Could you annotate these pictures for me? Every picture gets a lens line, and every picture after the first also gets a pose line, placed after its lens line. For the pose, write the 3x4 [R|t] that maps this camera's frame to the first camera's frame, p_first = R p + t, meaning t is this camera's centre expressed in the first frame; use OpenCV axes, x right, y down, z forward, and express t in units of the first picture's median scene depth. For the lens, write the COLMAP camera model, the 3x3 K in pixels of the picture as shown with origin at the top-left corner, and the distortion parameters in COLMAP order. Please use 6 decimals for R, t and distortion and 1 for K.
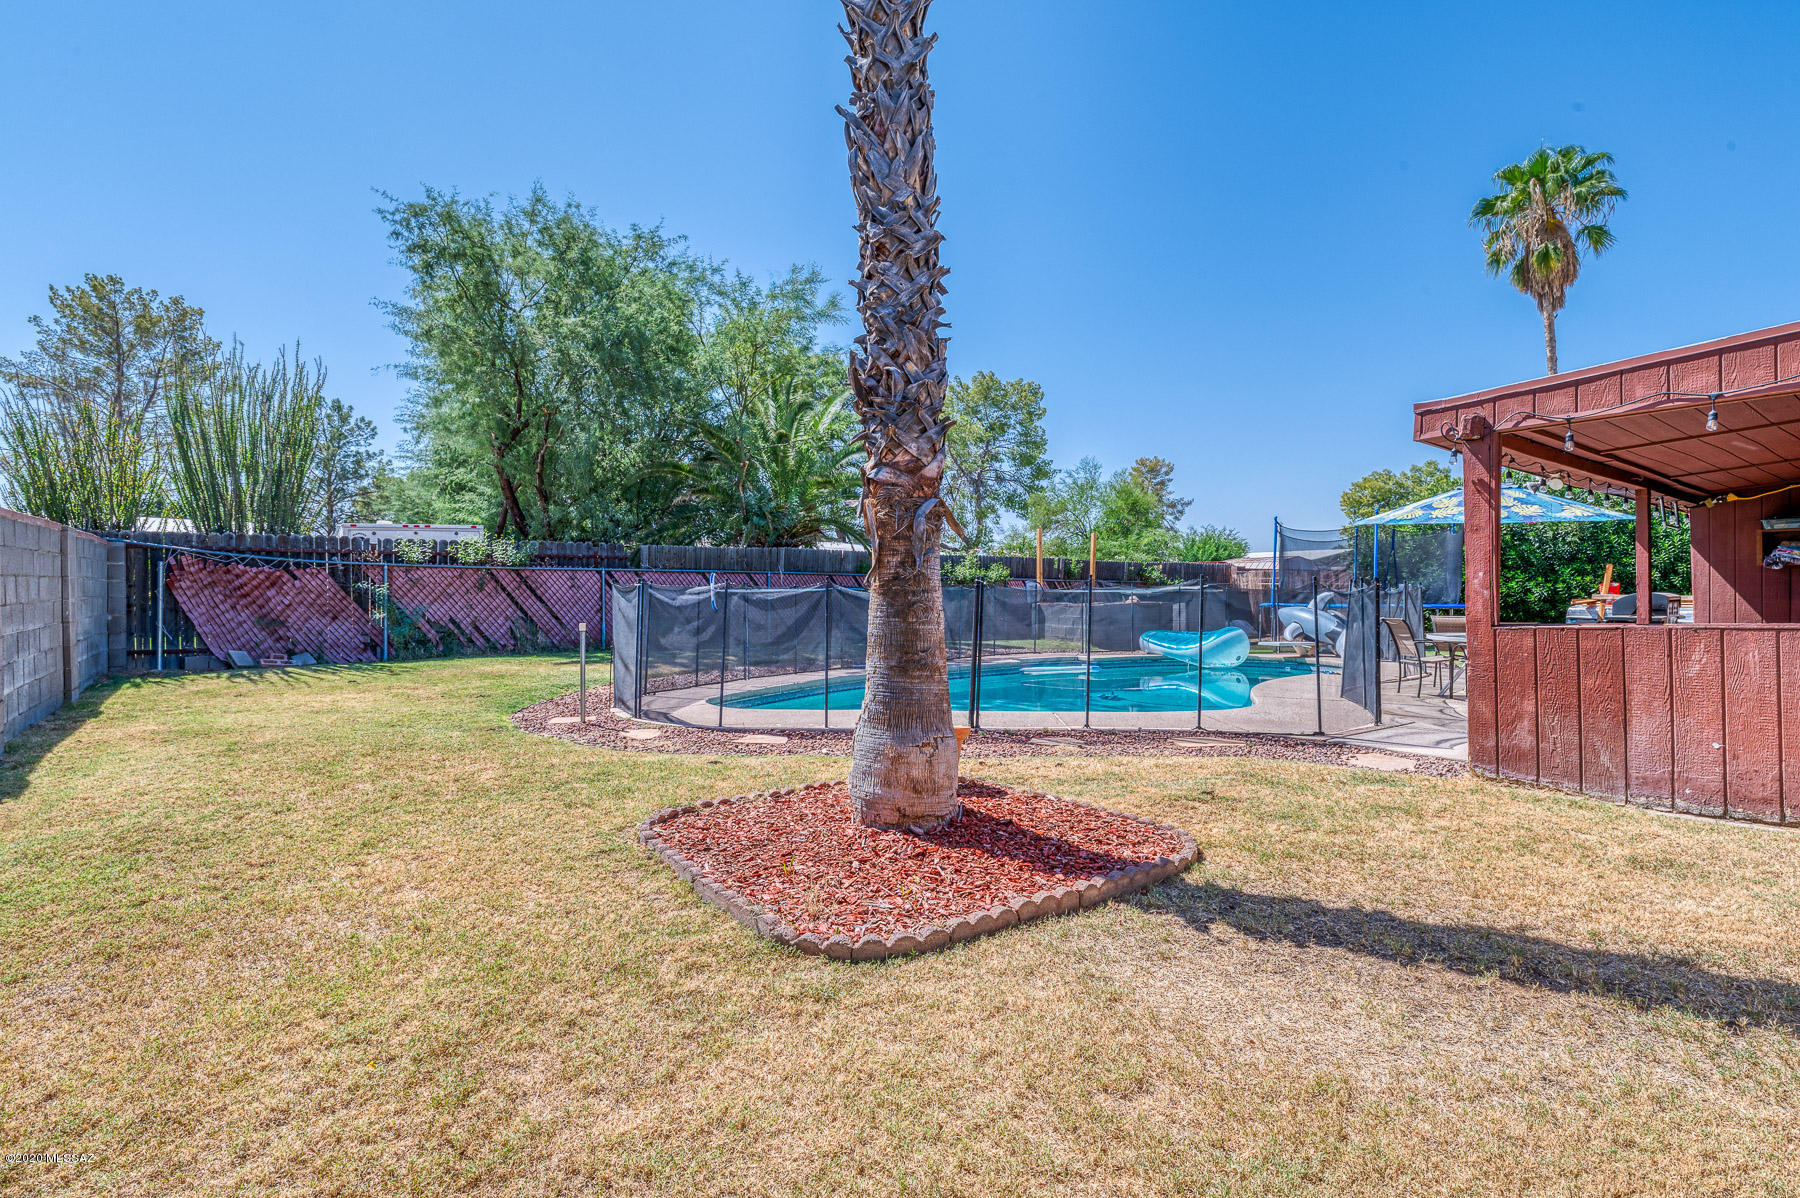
lens RADIAL K [[869.9, 0, 896.0], [0, 869.9, 599.5], [0, 0, 1]] dist [-0.001658, 0.000869]
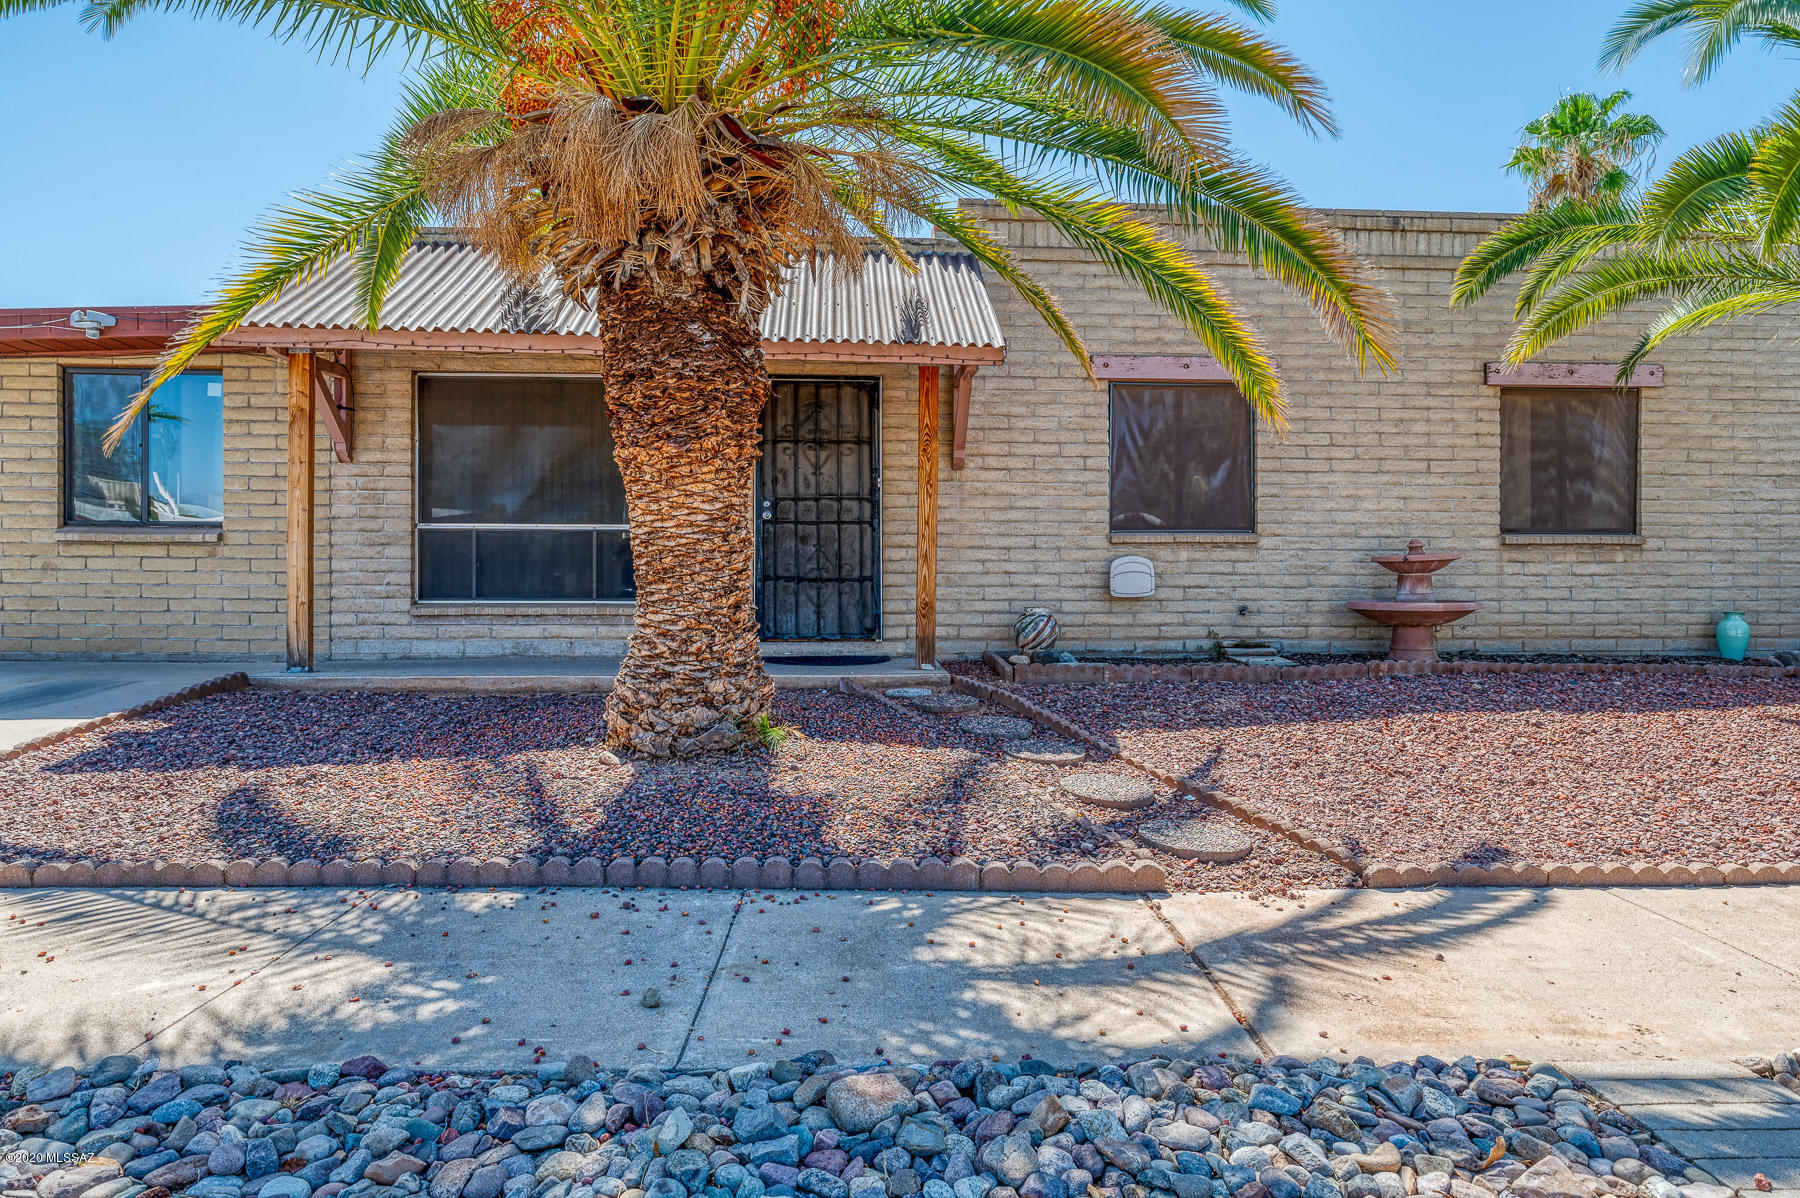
lens RADIAL K [[1023.3, 0, 895.0], [0, 1023.3, 598.0], [0, 0, 1]] dist [-0.003799, 0.000152]
pose [[0.814690, 0.004798, -0.579877, 0.359224], [-0.002376, 0.999985, 0.004936, 0.009180], [0.579892, -0.002644, 0.814689, -0.141411]]
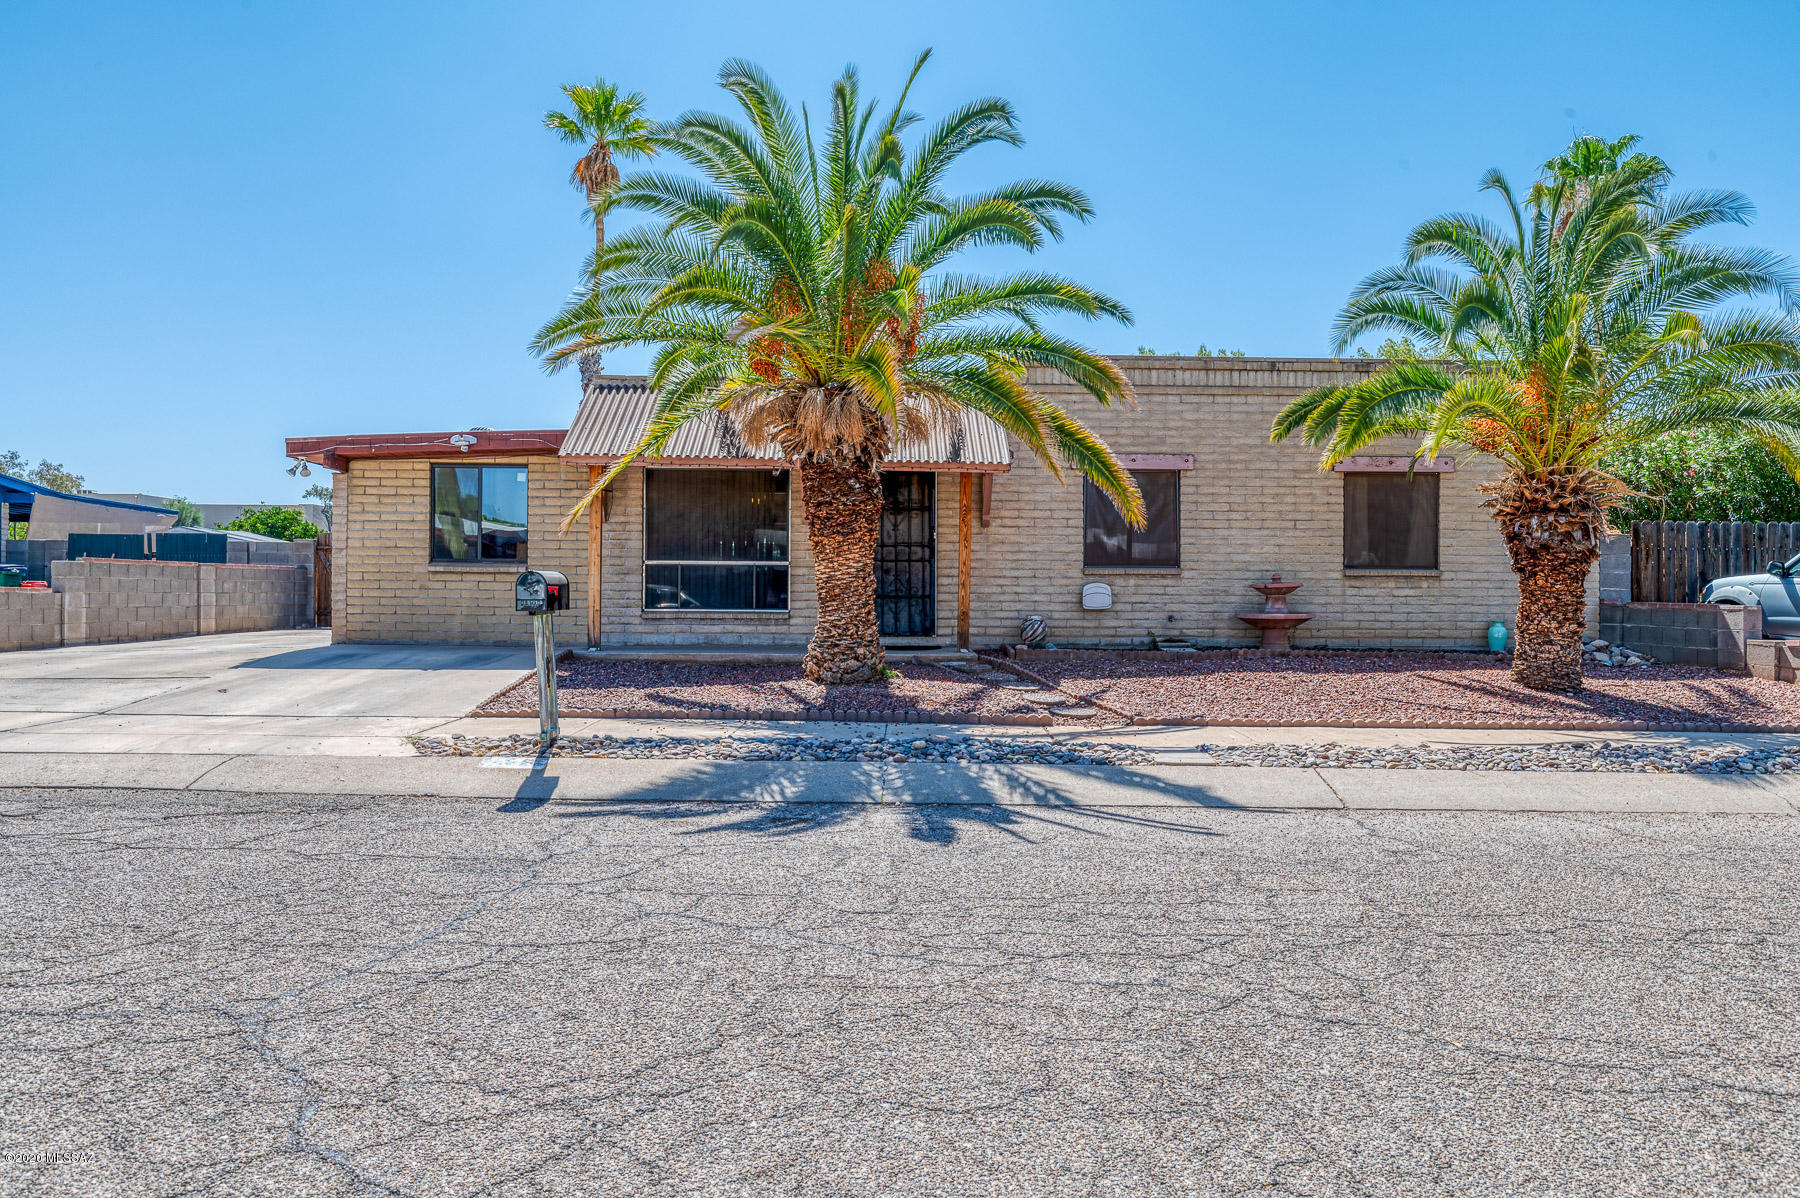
lens RADIAL K [[1194.2, 0, 890.2], [0, 1194.2, 595.8], [0, 0, 1]] dist [-0.001566, -0.001316]
pose [[0.789142, 0.002840, -0.614205, 0.433352], [-0.007502, 0.999959, -0.005016, 0.008317], [0.614166, 0.008566, 0.789131, -0.246956]]
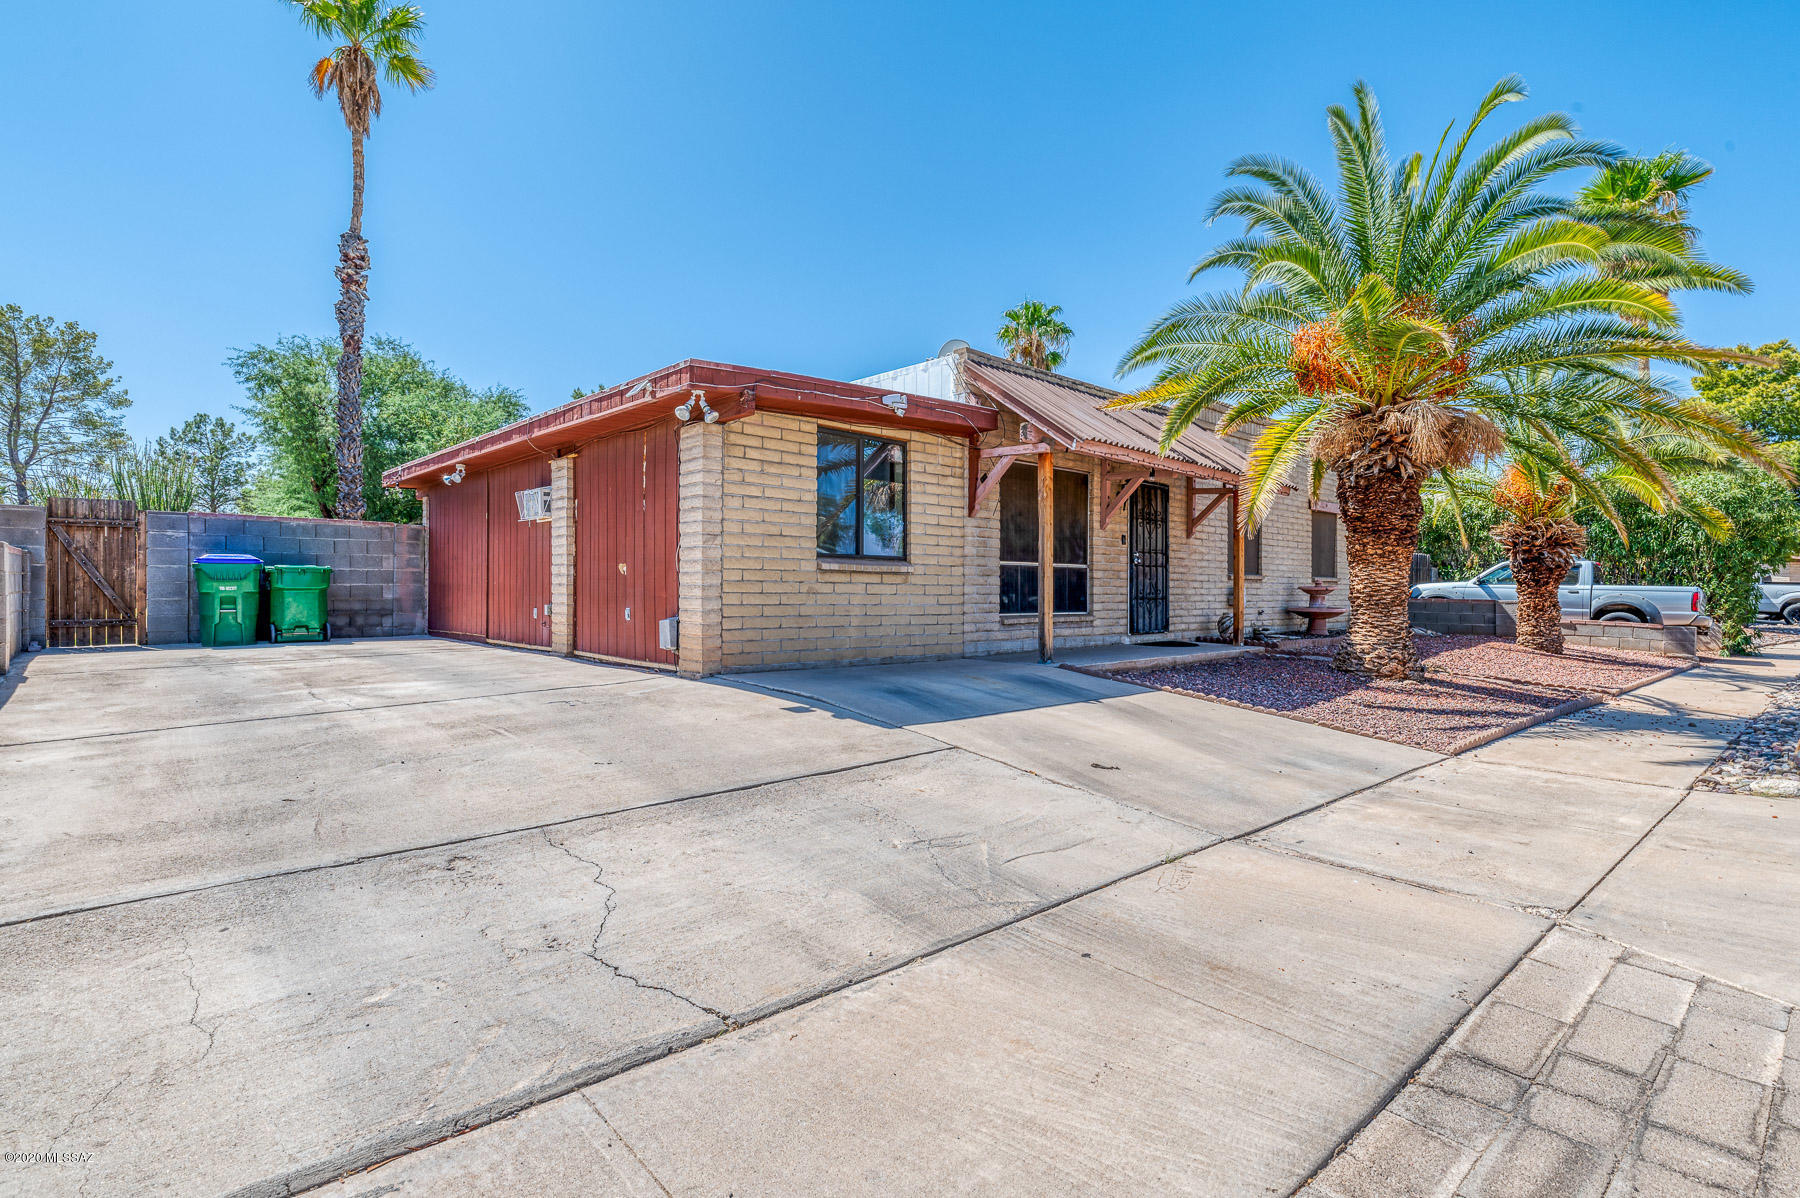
lens RADIAL K [[869.9, 0, 910.8], [0, 869.9, 594.0], [0, 0, 1]] dist [-0.001658, 0.000869]
pose [[0.995962, 0.002703, 0.089734, 0.176154], [-0.002677, 0.999996, -0.000404, 0.006262], [-0.089735, 0.000162, 0.995966, -0.245815]]
